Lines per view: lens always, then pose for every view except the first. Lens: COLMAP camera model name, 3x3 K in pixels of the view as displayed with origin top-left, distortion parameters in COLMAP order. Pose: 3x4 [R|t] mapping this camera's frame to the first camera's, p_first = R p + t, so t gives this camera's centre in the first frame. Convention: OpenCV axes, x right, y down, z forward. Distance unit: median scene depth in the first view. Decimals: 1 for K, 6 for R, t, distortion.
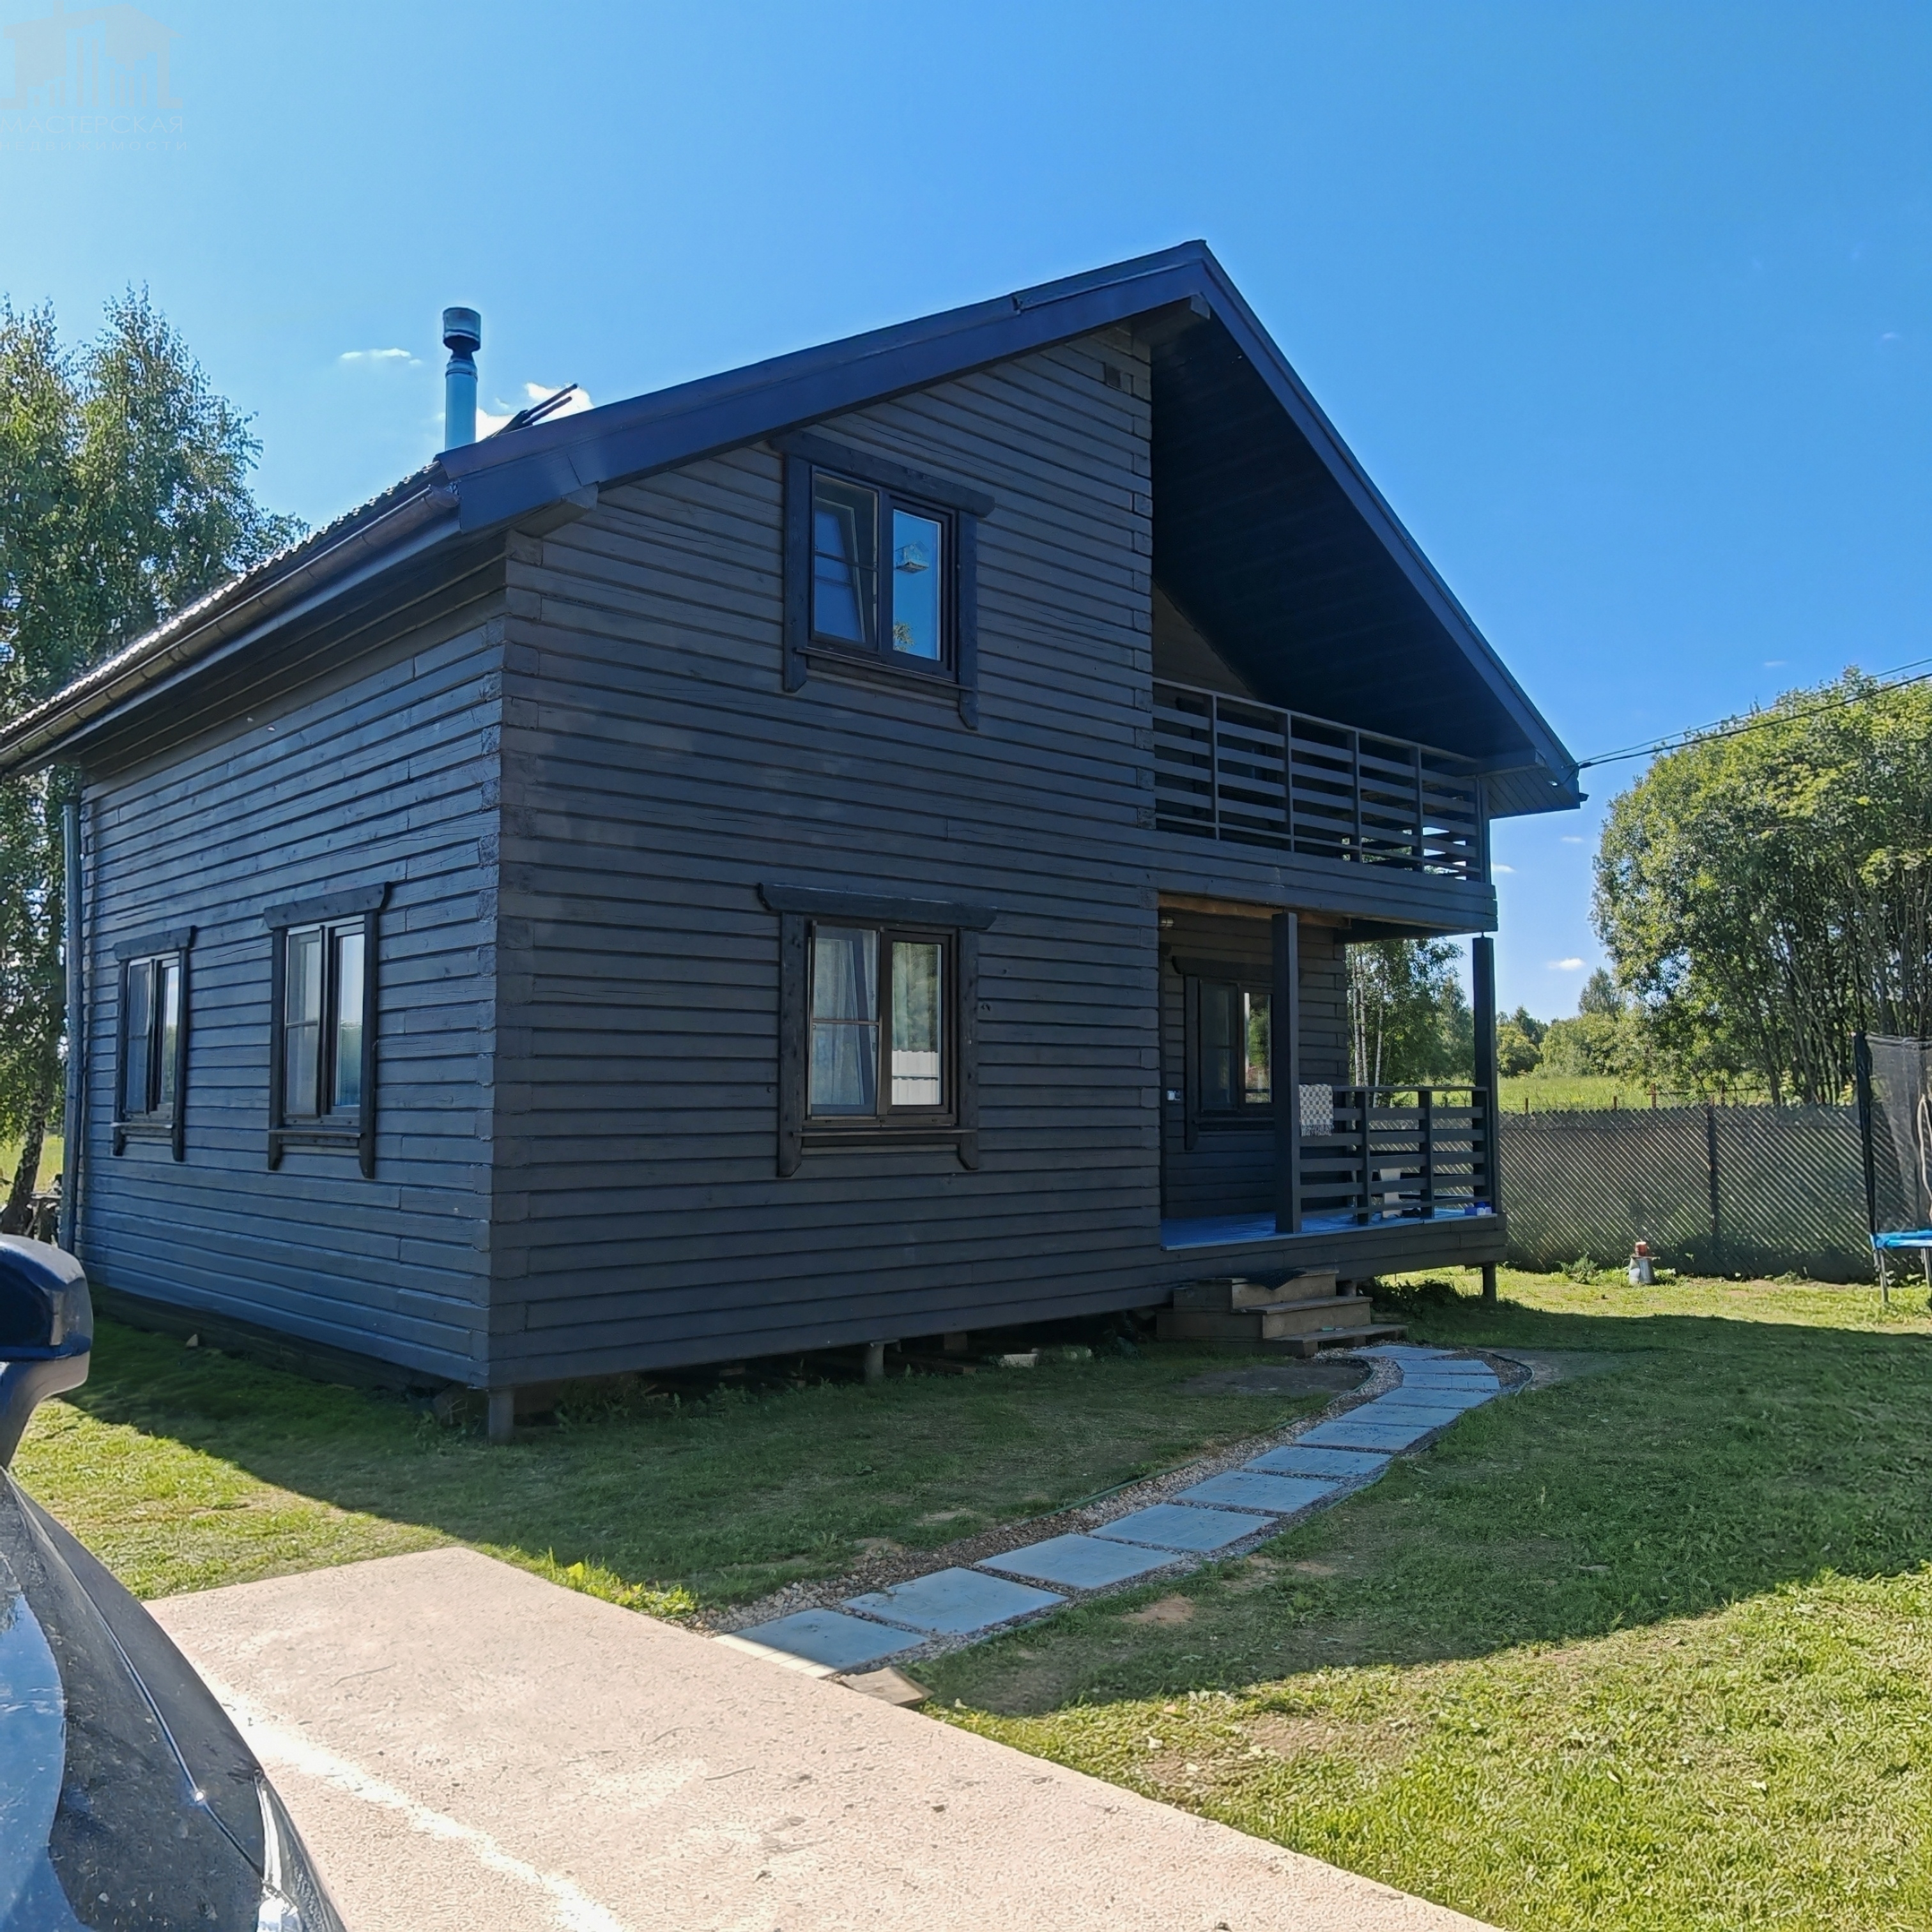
lens RADIAL K [[1621.8, 0, 963.2], [0, 1621.8, 965.2], [0, 0, 1]] dist [-0.010660, 0.010889]
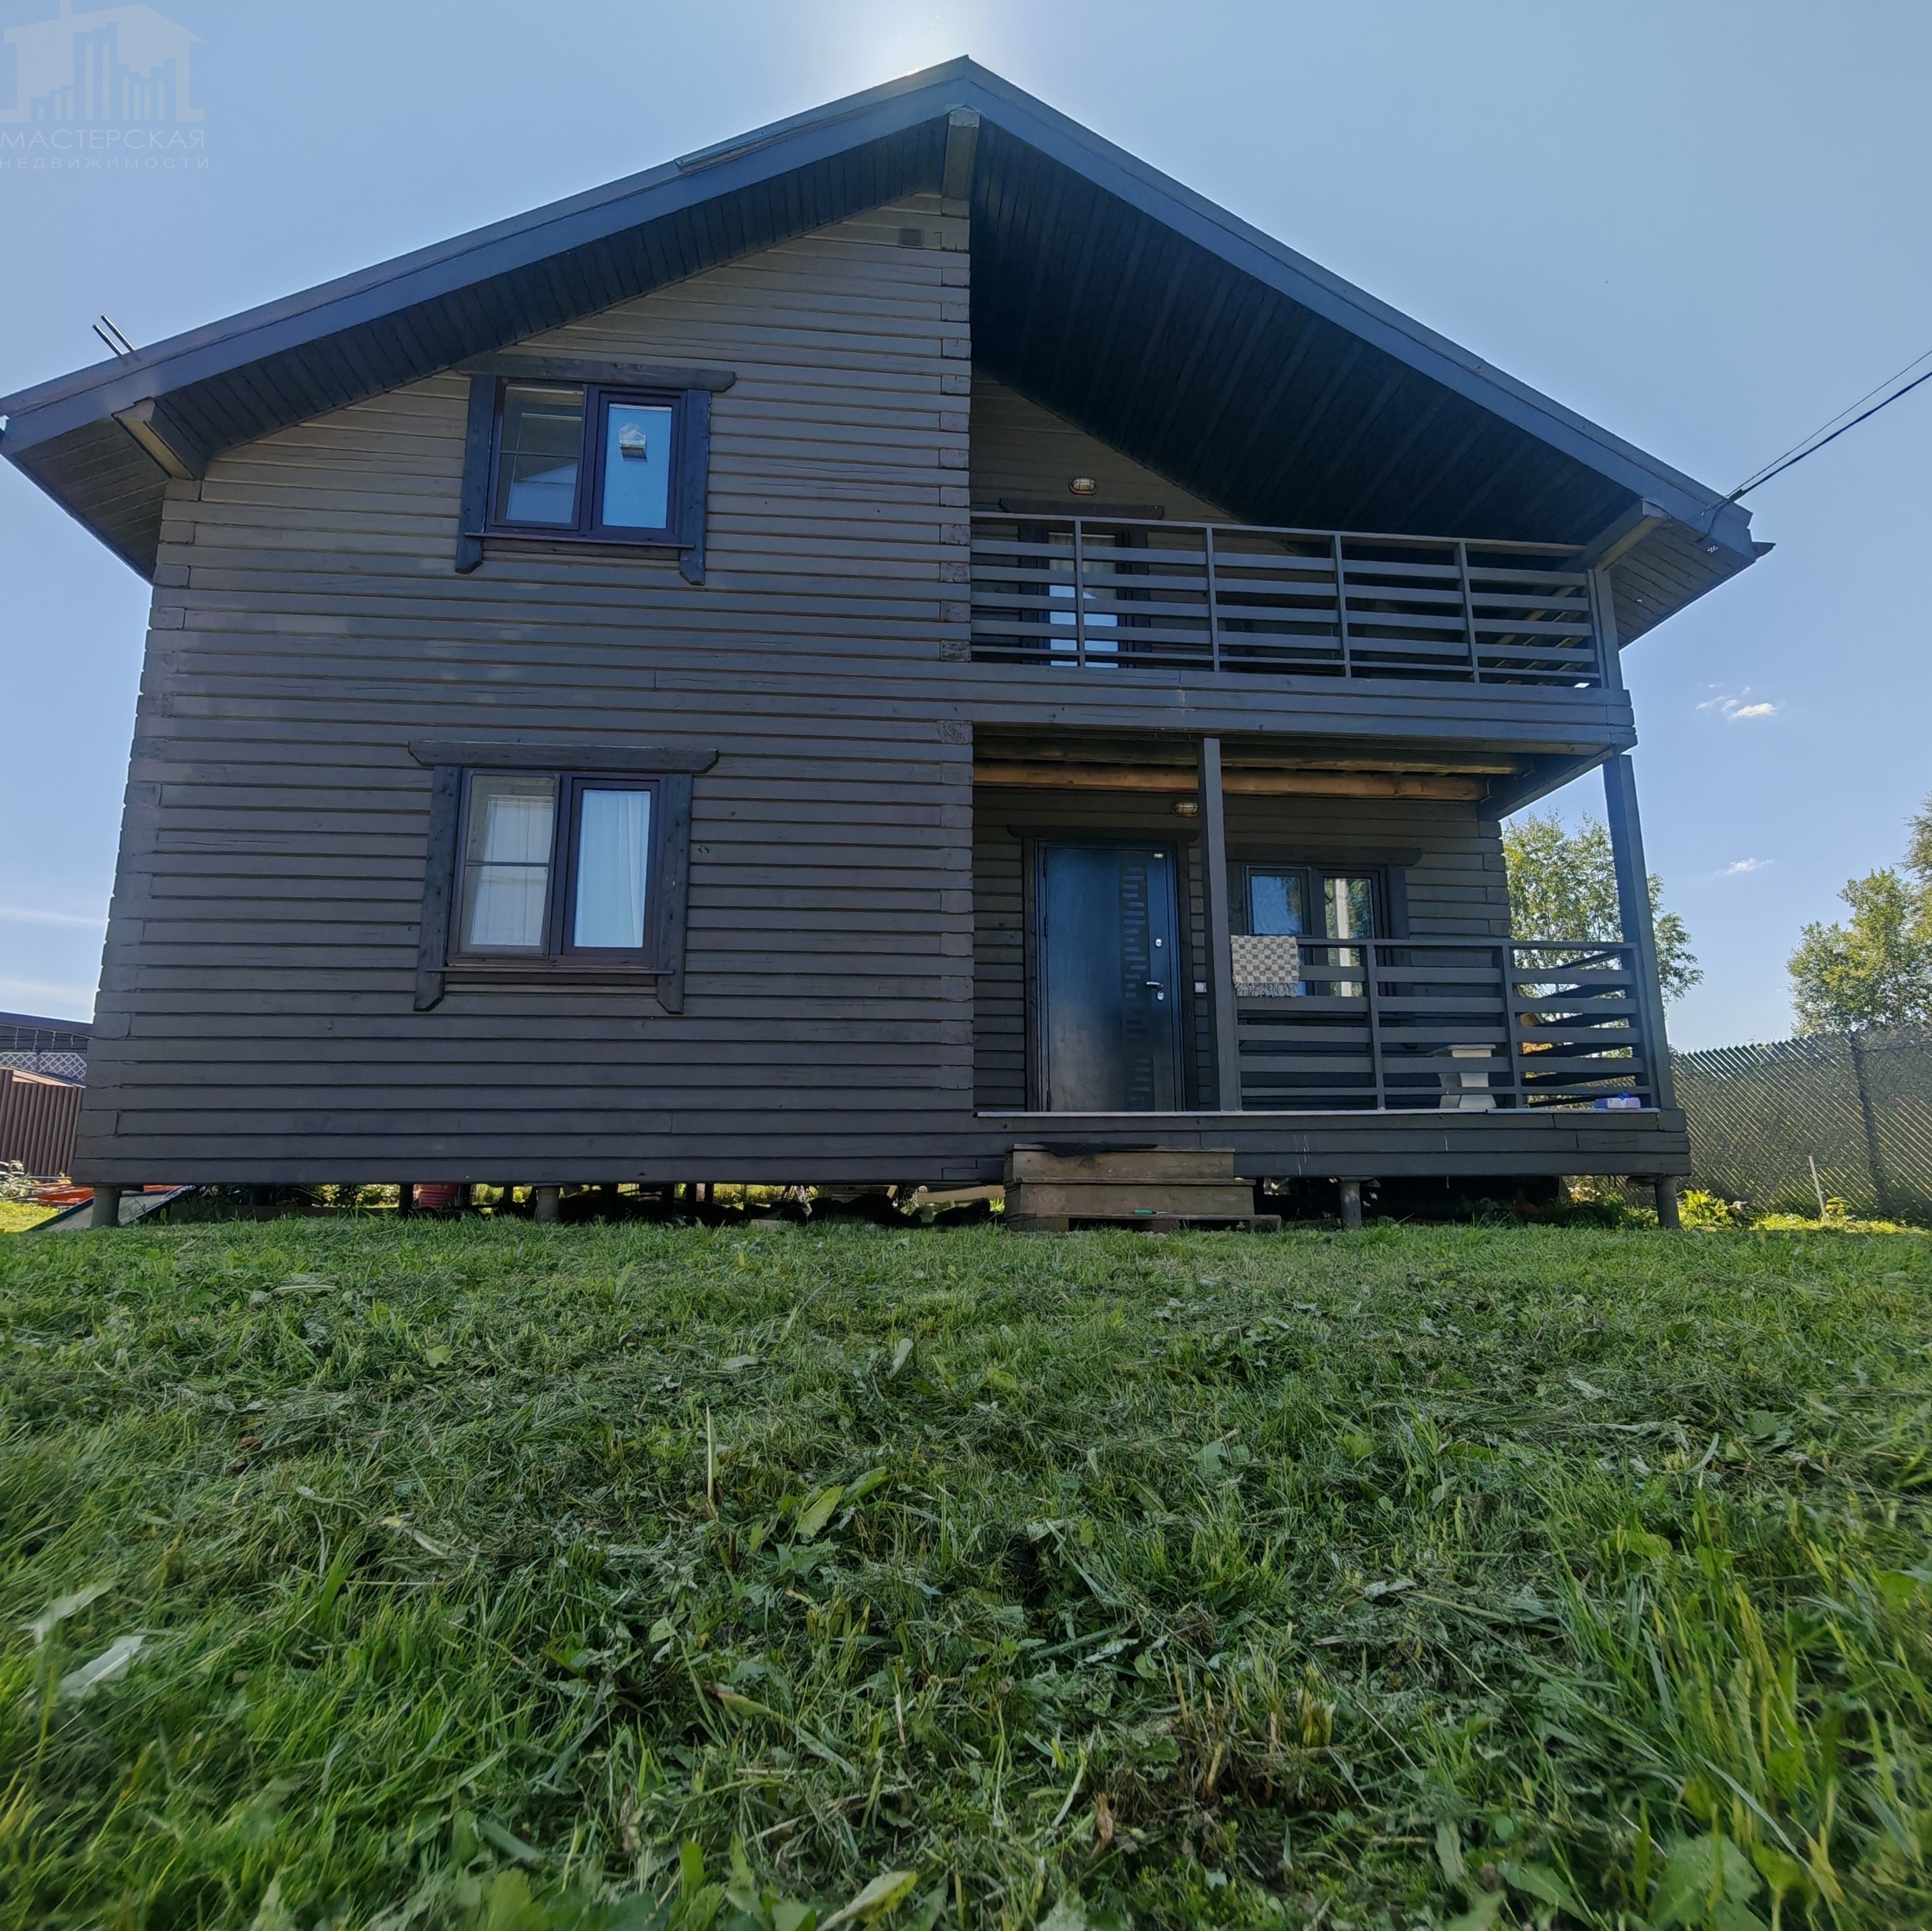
lens RADIAL K [[1049.0, 0, 971.9], [0, 1049.0, 971.8], [0, 0, 1]] dist [-0.004666, -0.000028]
pose [[0.806086, -0.109604, -0.581561, 0.494774], [0.052825, 0.992103, -0.113758, 0.176325], [0.589437, 0.060978, 0.805510, 0.588633]]
